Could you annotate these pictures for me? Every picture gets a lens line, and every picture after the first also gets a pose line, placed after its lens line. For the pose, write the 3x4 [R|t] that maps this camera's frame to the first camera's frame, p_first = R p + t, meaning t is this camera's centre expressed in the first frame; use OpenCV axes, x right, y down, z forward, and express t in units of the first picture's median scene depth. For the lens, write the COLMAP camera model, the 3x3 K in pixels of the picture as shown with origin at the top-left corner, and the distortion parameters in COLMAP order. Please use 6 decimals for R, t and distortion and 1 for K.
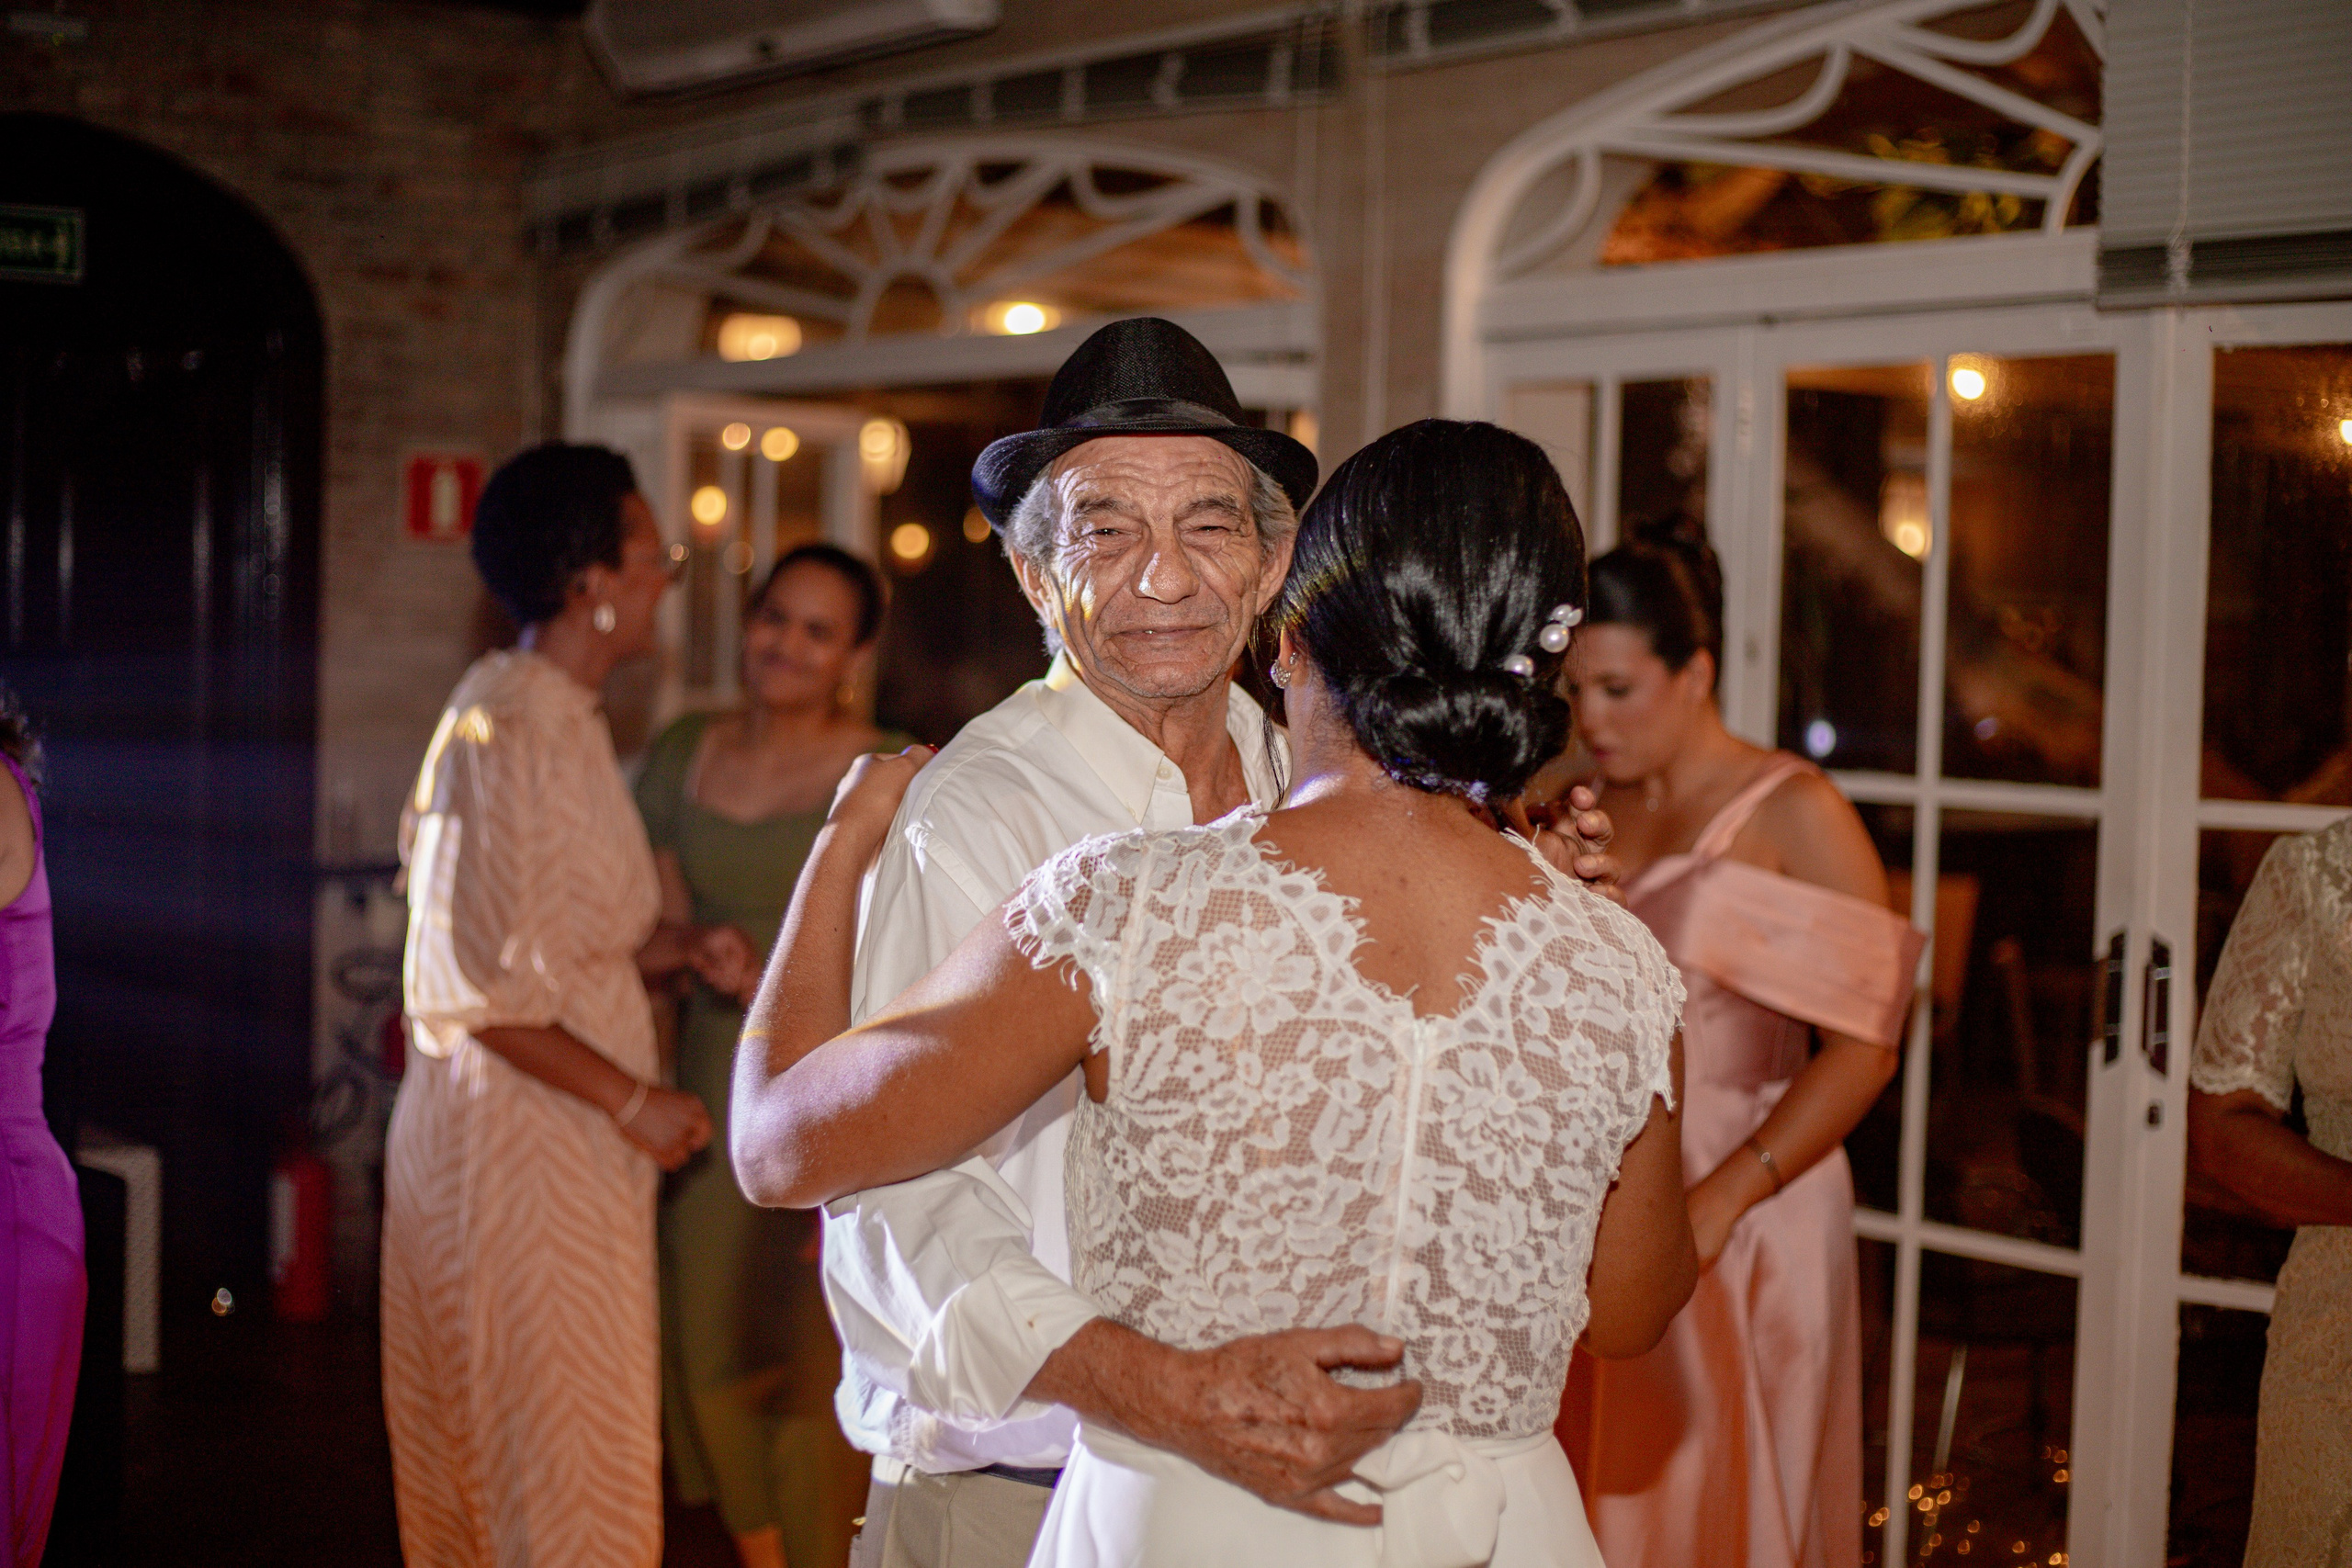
lens RADIAL K [[3334.9, 0, 1176.0], [0, 3334.9, 784.0], [0, 0, 1]] dist [-0.077822, -0.056768]
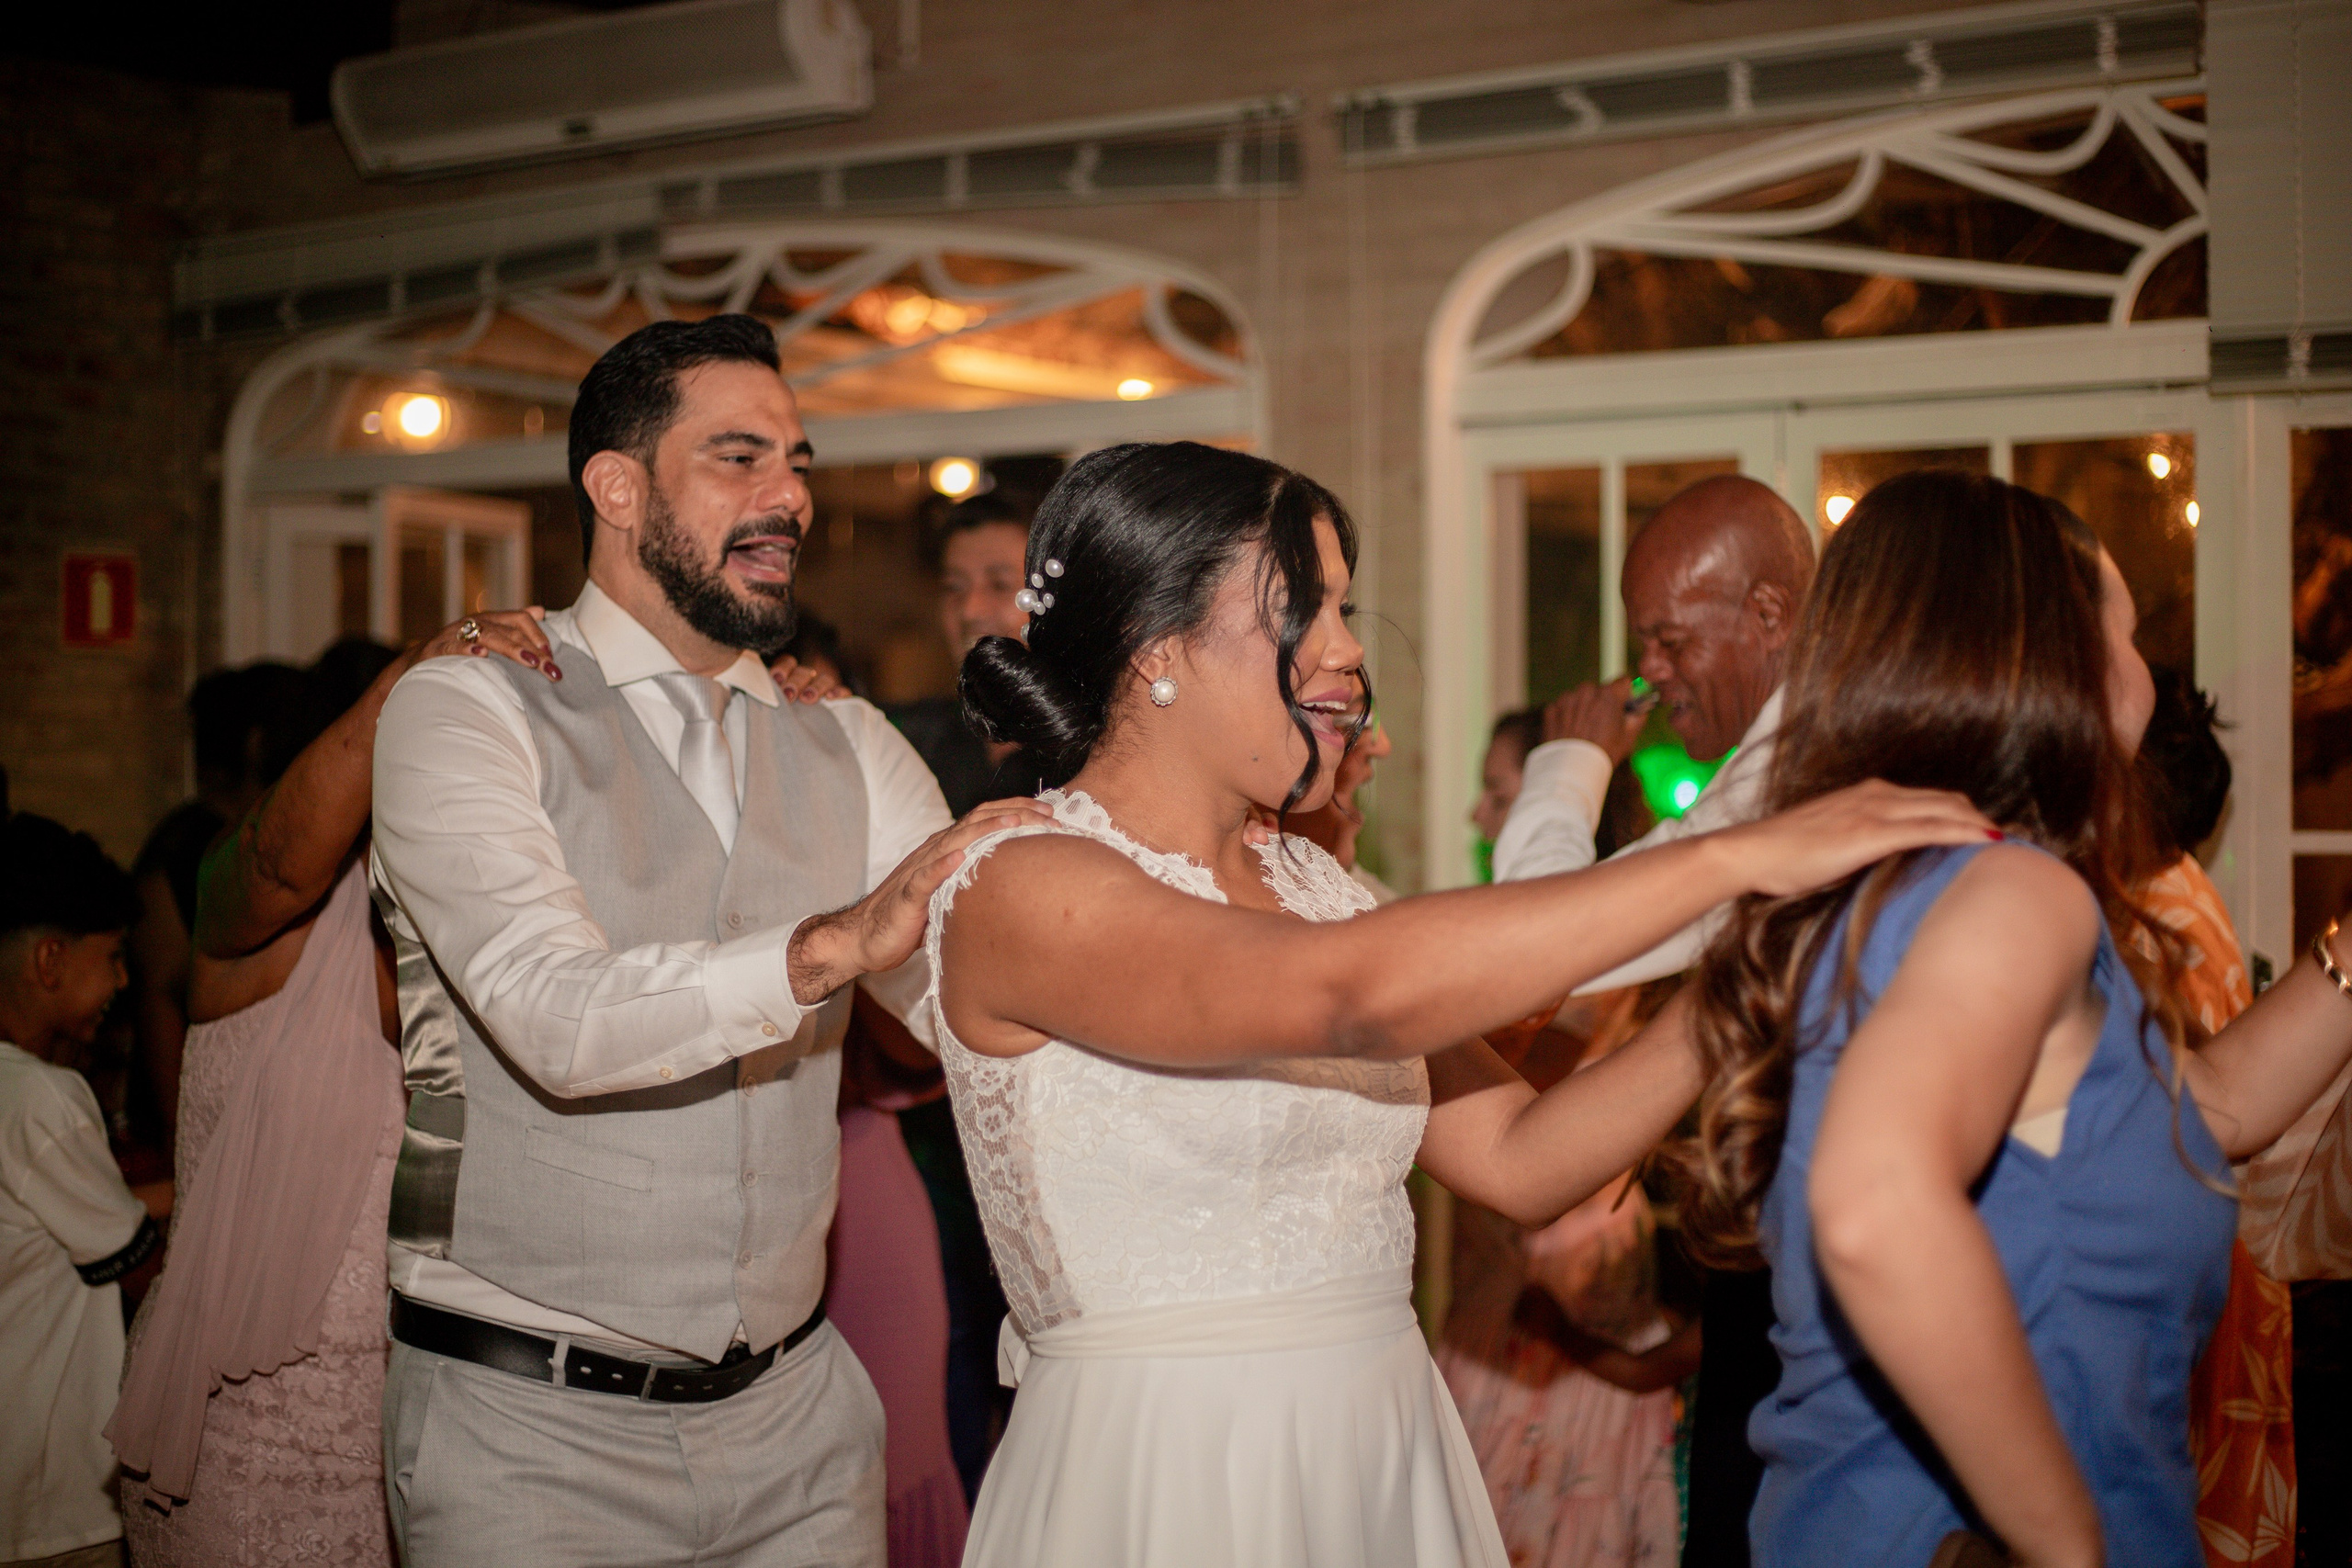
lens RADIAL K [[3334.9, 0, 1176.0], [0, 3334.9, 784.0], [0, 0, 1]] dist [-0.077822, -0.056768]
pose [[0.949460, -0.029483, 0.312499, -0.313091], [0.040271, 0.998793, -0.028124, 0.003679], [-0.311293, 0.039287, 0.949502, 0.043830]]
